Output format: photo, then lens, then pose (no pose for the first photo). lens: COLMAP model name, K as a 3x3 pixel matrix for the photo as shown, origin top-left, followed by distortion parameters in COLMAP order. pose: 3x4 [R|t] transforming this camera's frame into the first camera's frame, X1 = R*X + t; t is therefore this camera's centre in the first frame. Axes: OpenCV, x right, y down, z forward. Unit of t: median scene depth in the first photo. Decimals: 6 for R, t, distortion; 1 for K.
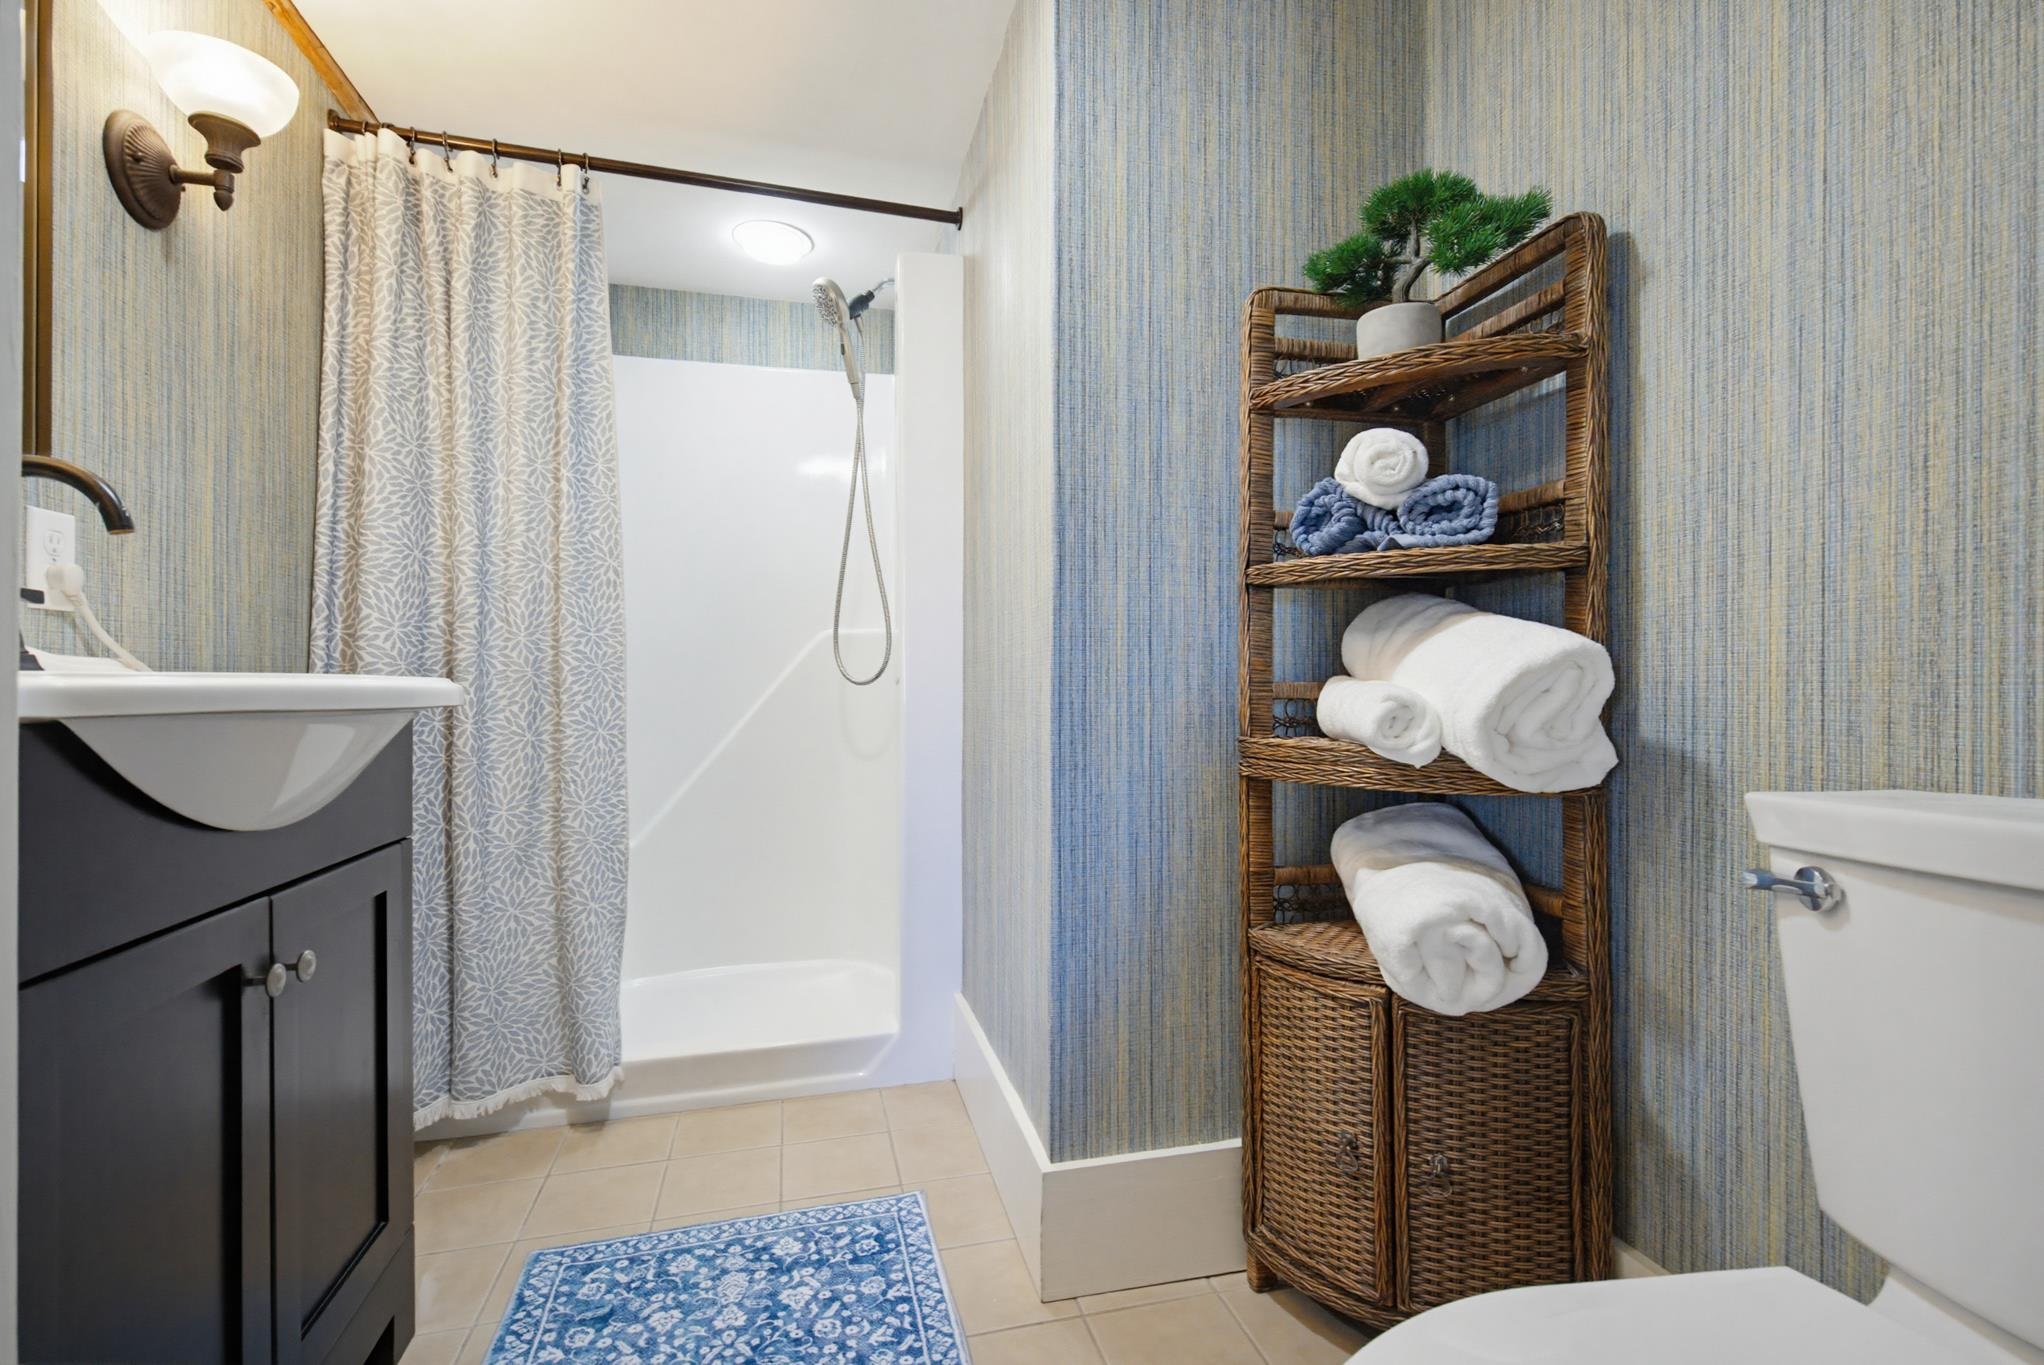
lens RADIAL K [[933.3, 0, 1036.8], [0, 933.3, 690.2], [0, 0, 1]] dist [0.008871, -0.004790]
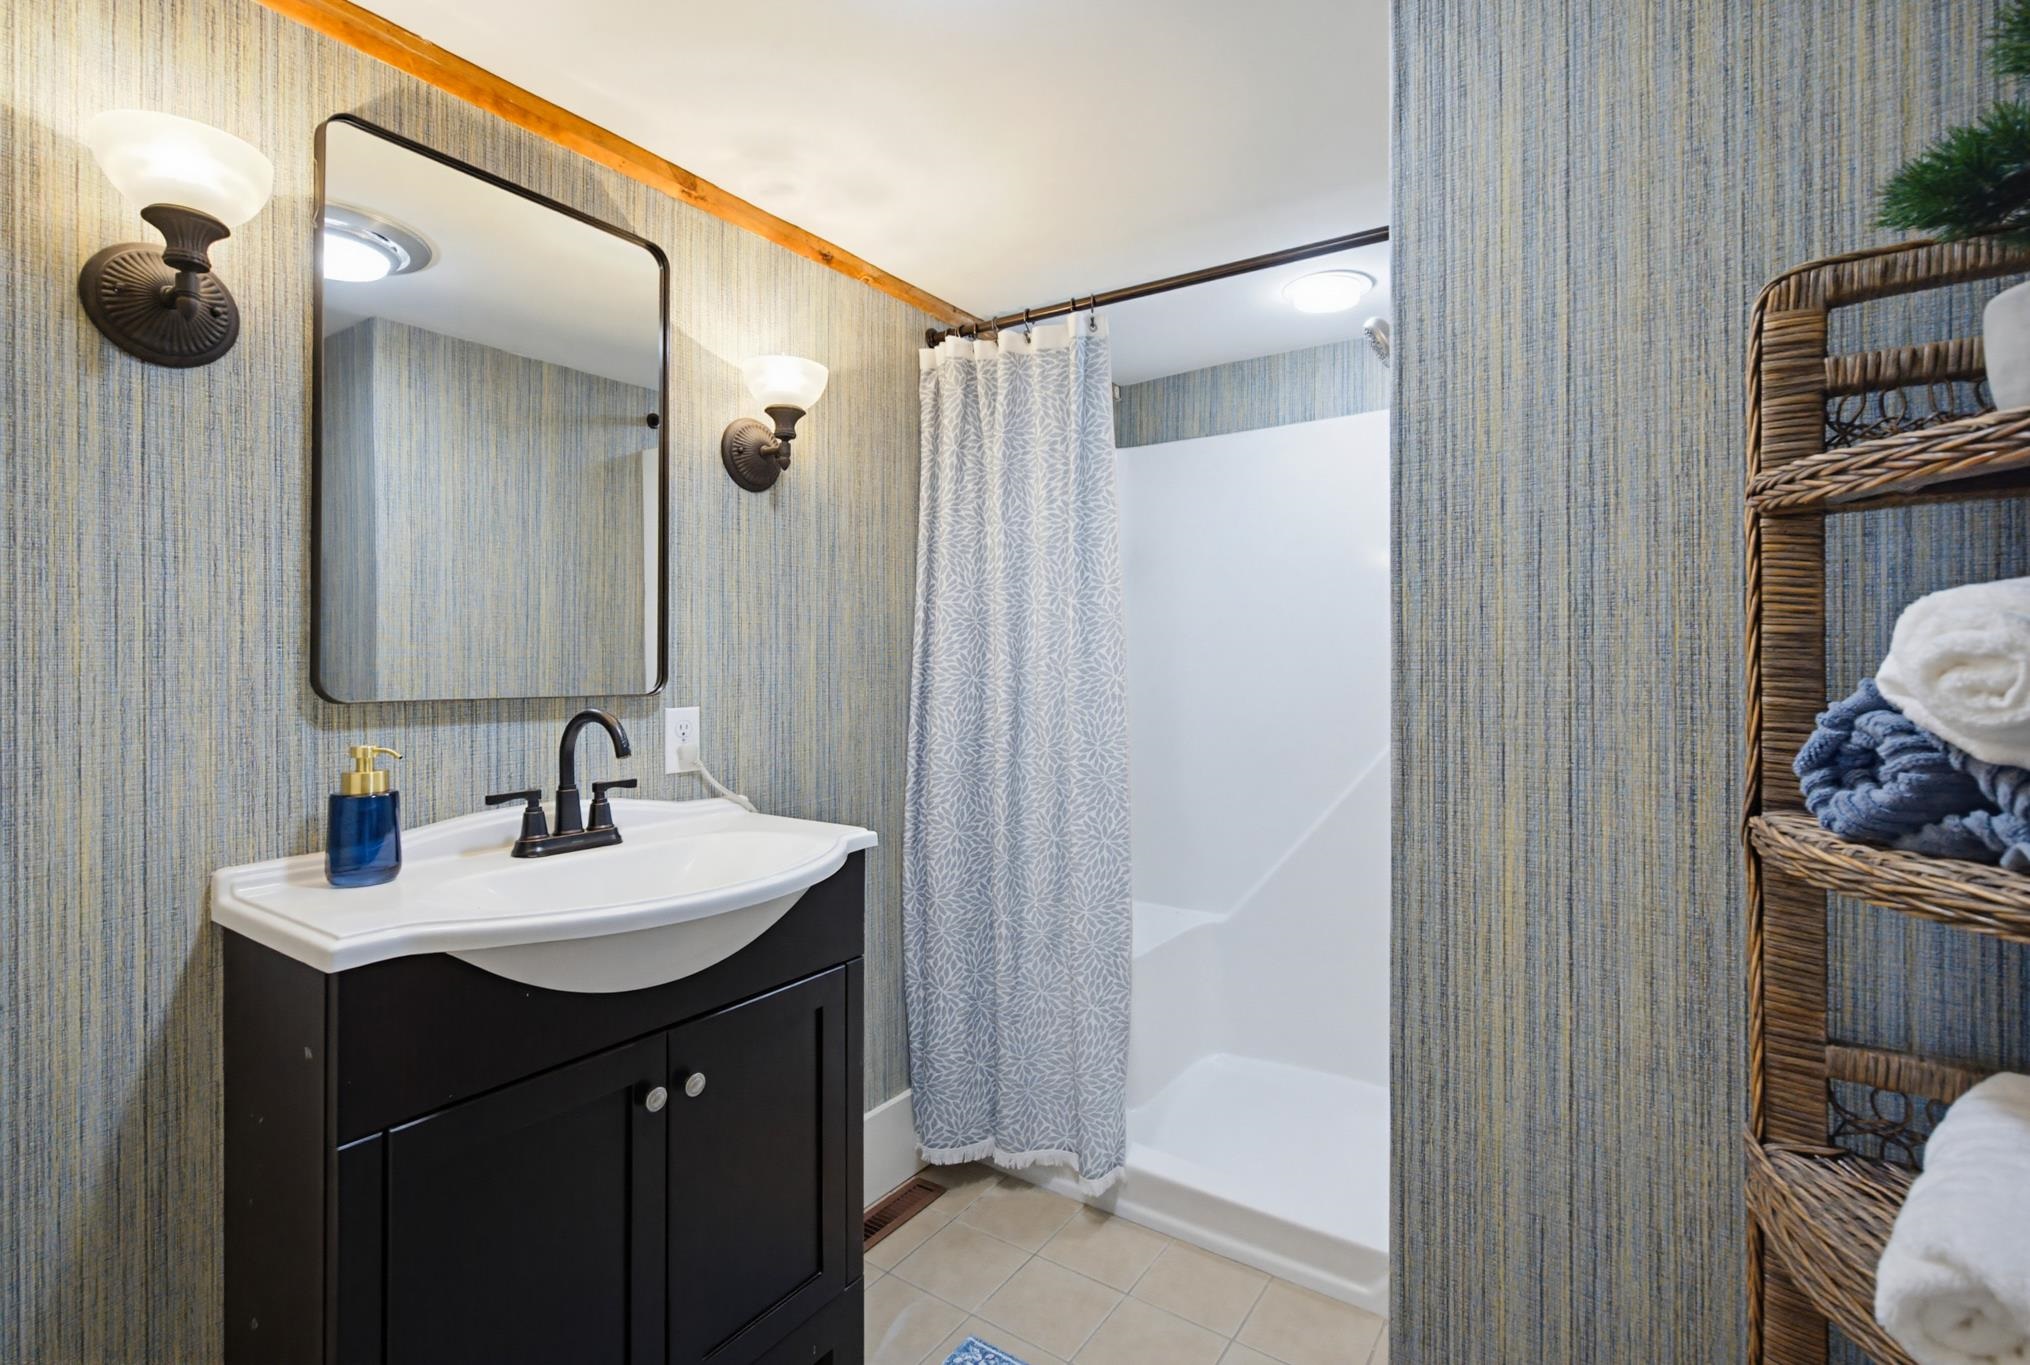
lens RADIAL K [[926.9, 0, 1003.6], [0, 926.9, 667.6], [0, 0, 1]] dist [0.008871, -0.004790]
pose [[0.644203, 0.004875, -0.764839, 0.342817], [-0.005273, 0.999984, 0.001933, -0.205298], [0.764836, 0.002788, 0.644219, 0.334073]]
